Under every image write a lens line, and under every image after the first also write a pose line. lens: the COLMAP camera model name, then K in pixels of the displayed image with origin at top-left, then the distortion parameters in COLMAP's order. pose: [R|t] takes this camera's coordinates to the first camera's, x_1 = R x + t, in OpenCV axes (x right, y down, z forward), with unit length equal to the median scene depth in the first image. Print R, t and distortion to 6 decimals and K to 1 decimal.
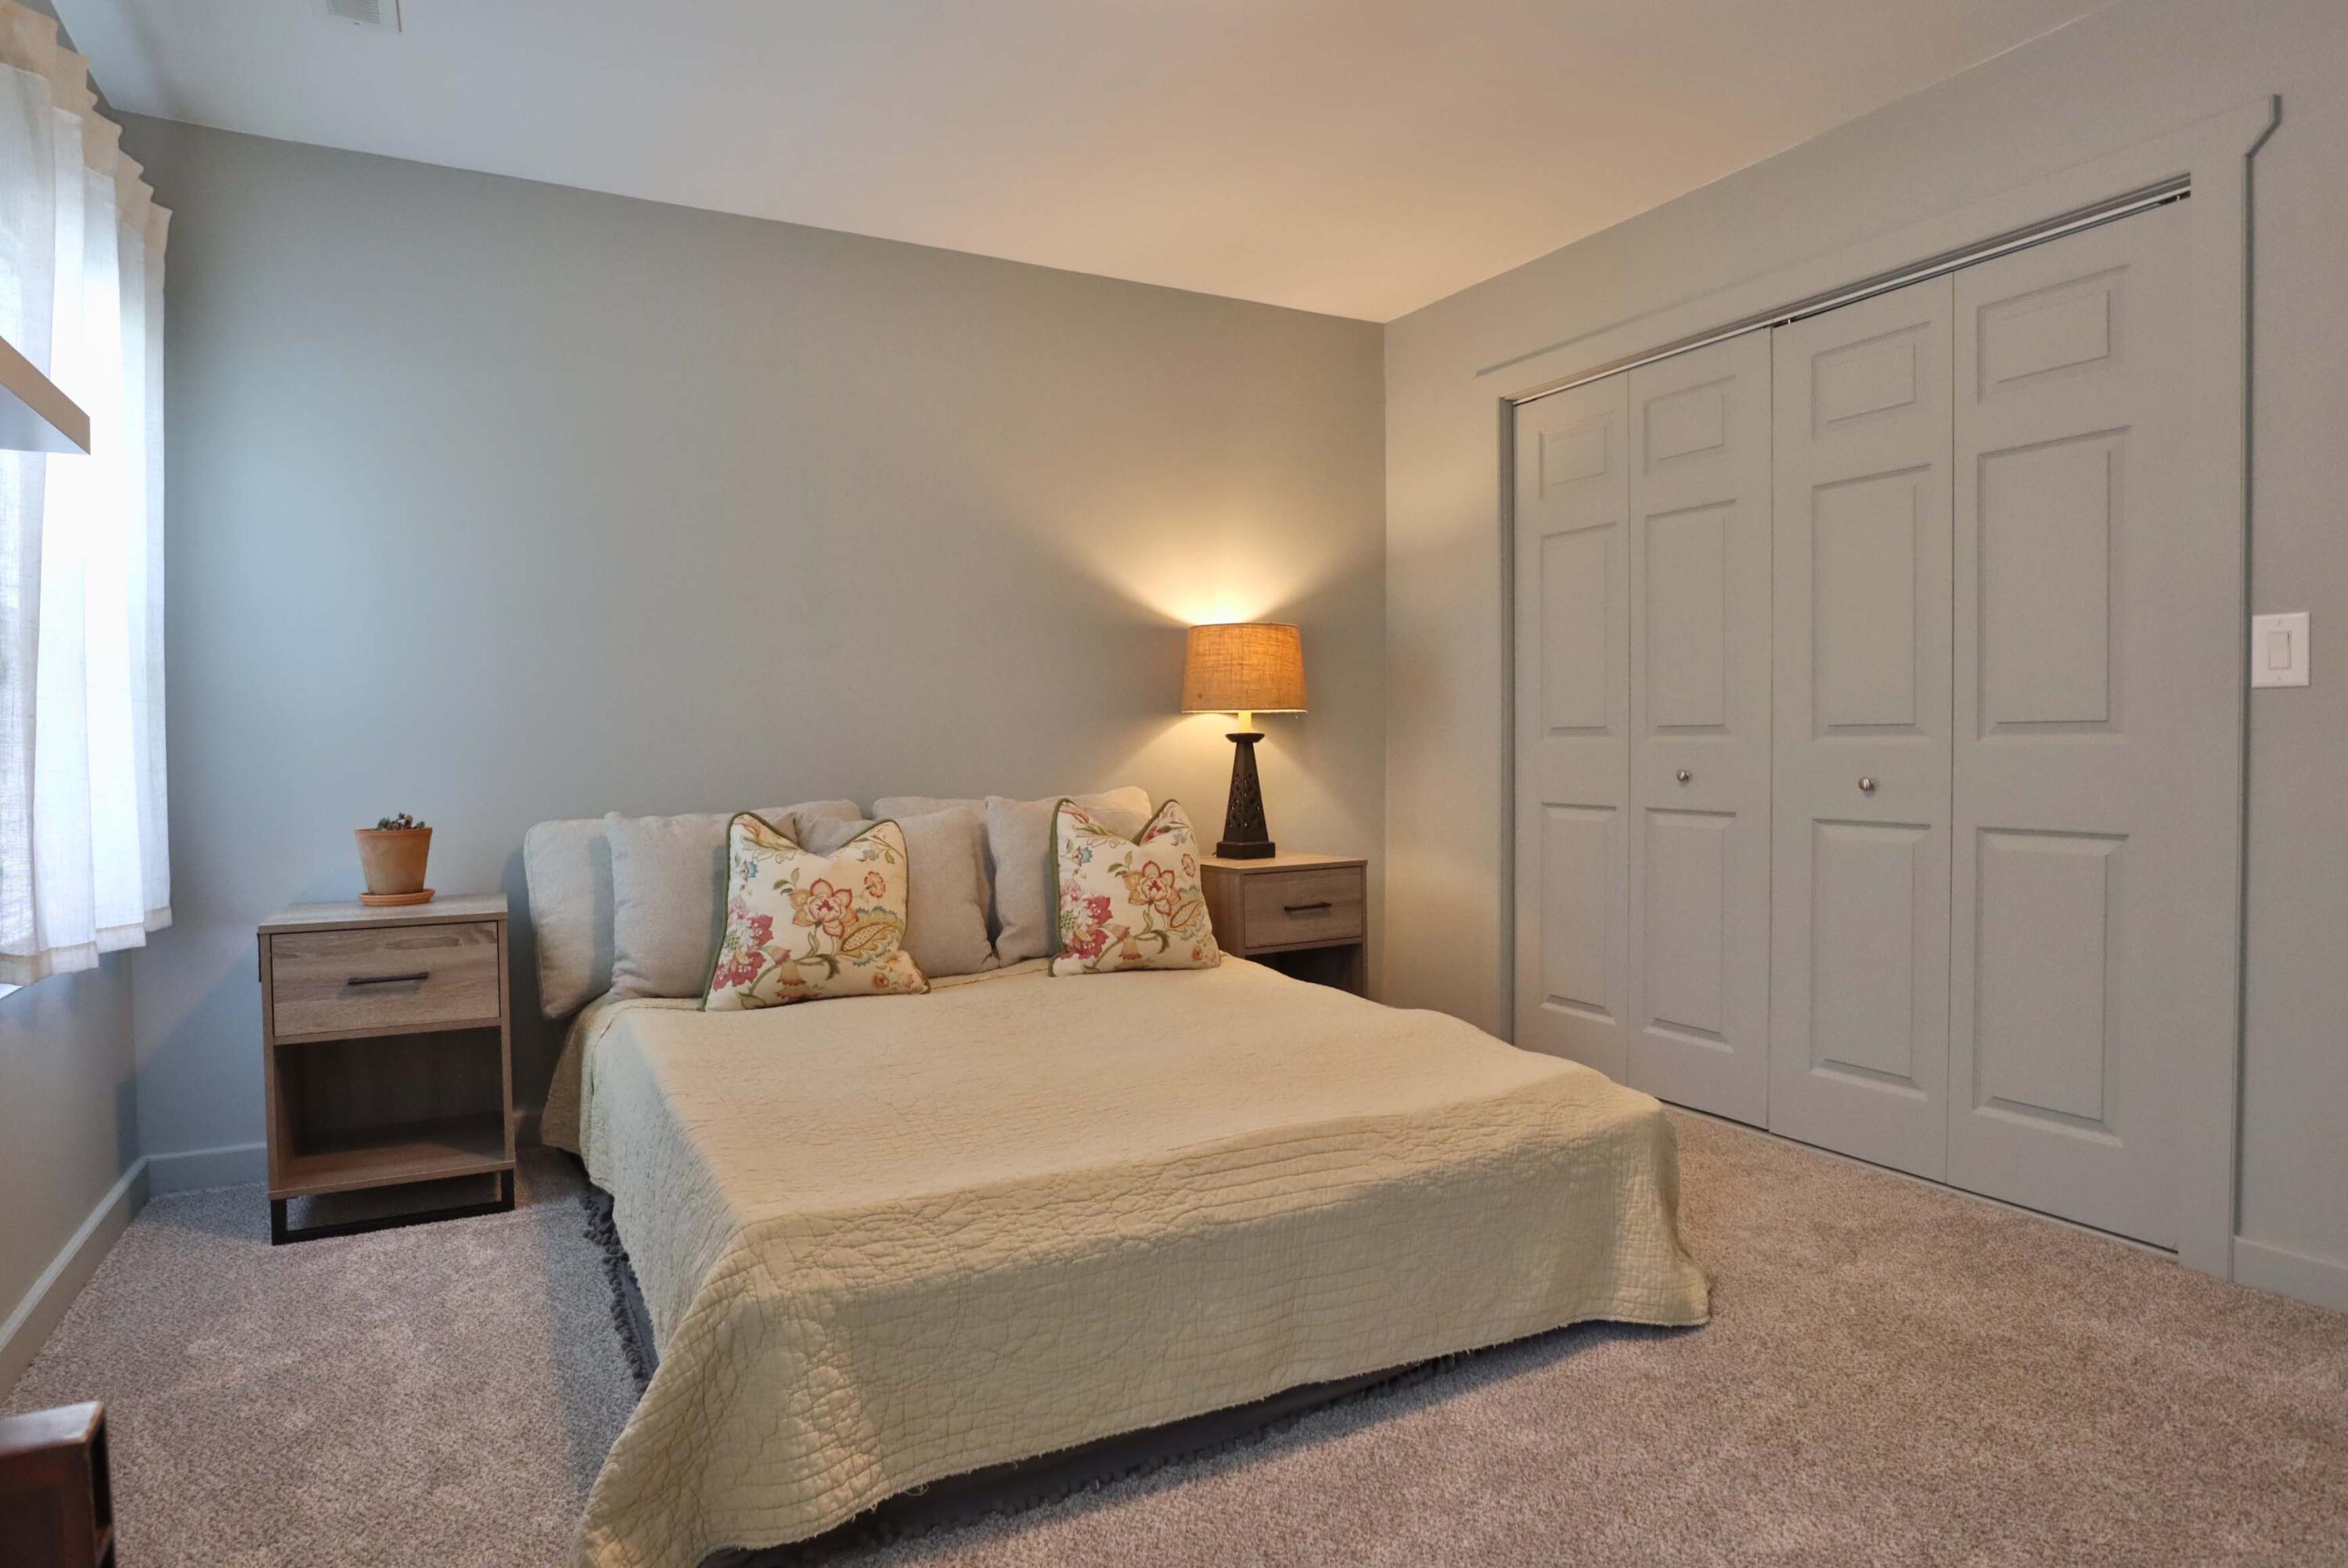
lens RADIAL K [[1318.9, 0, 1161.5], [0, 1318.9, 783.4], [0, 0, 1]] dist [-0.050647, 0.020333]
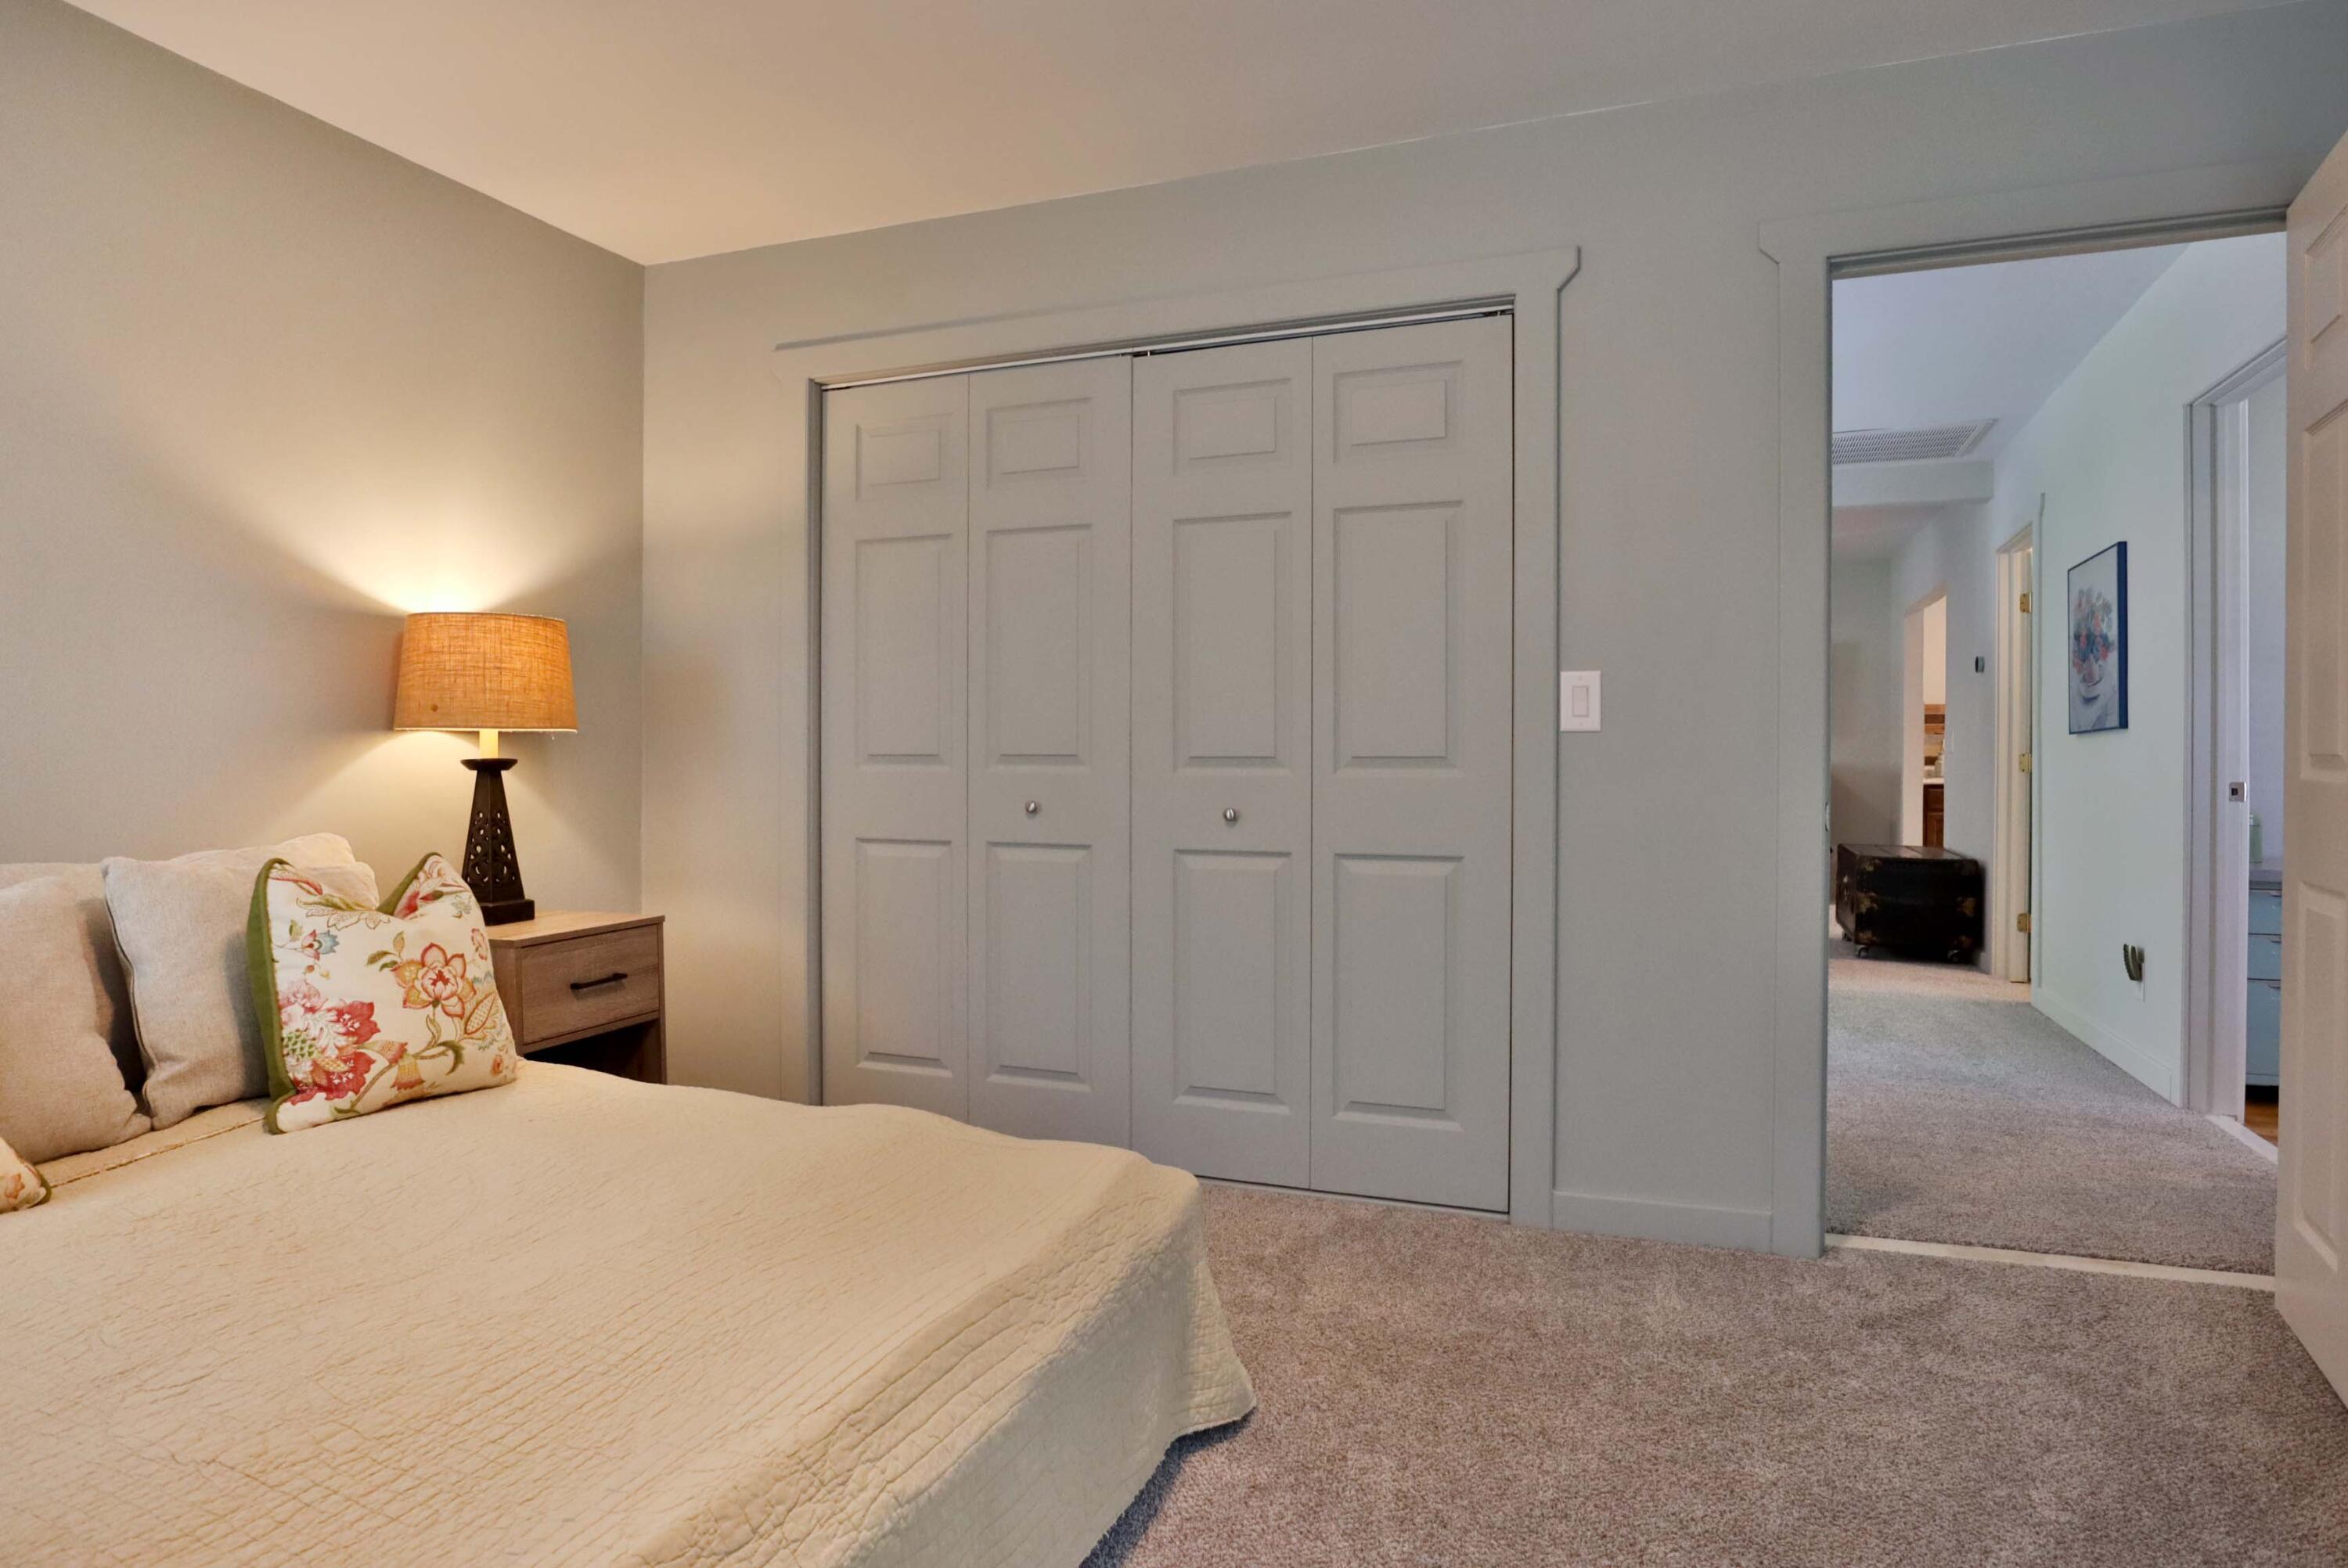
lens RADIAL K [[1318.9, 0, 1171.6], [0, 1318.9, 781.7], [0, 0, 1]] dist [-0.050647, 0.020333]
pose [[0.757946, -0.004508, 0.652302, -0.163103], [0.014103, 0.999856, -0.009477, -0.015256], [-0.652165, 0.016382, 0.757900, 0.222462]]
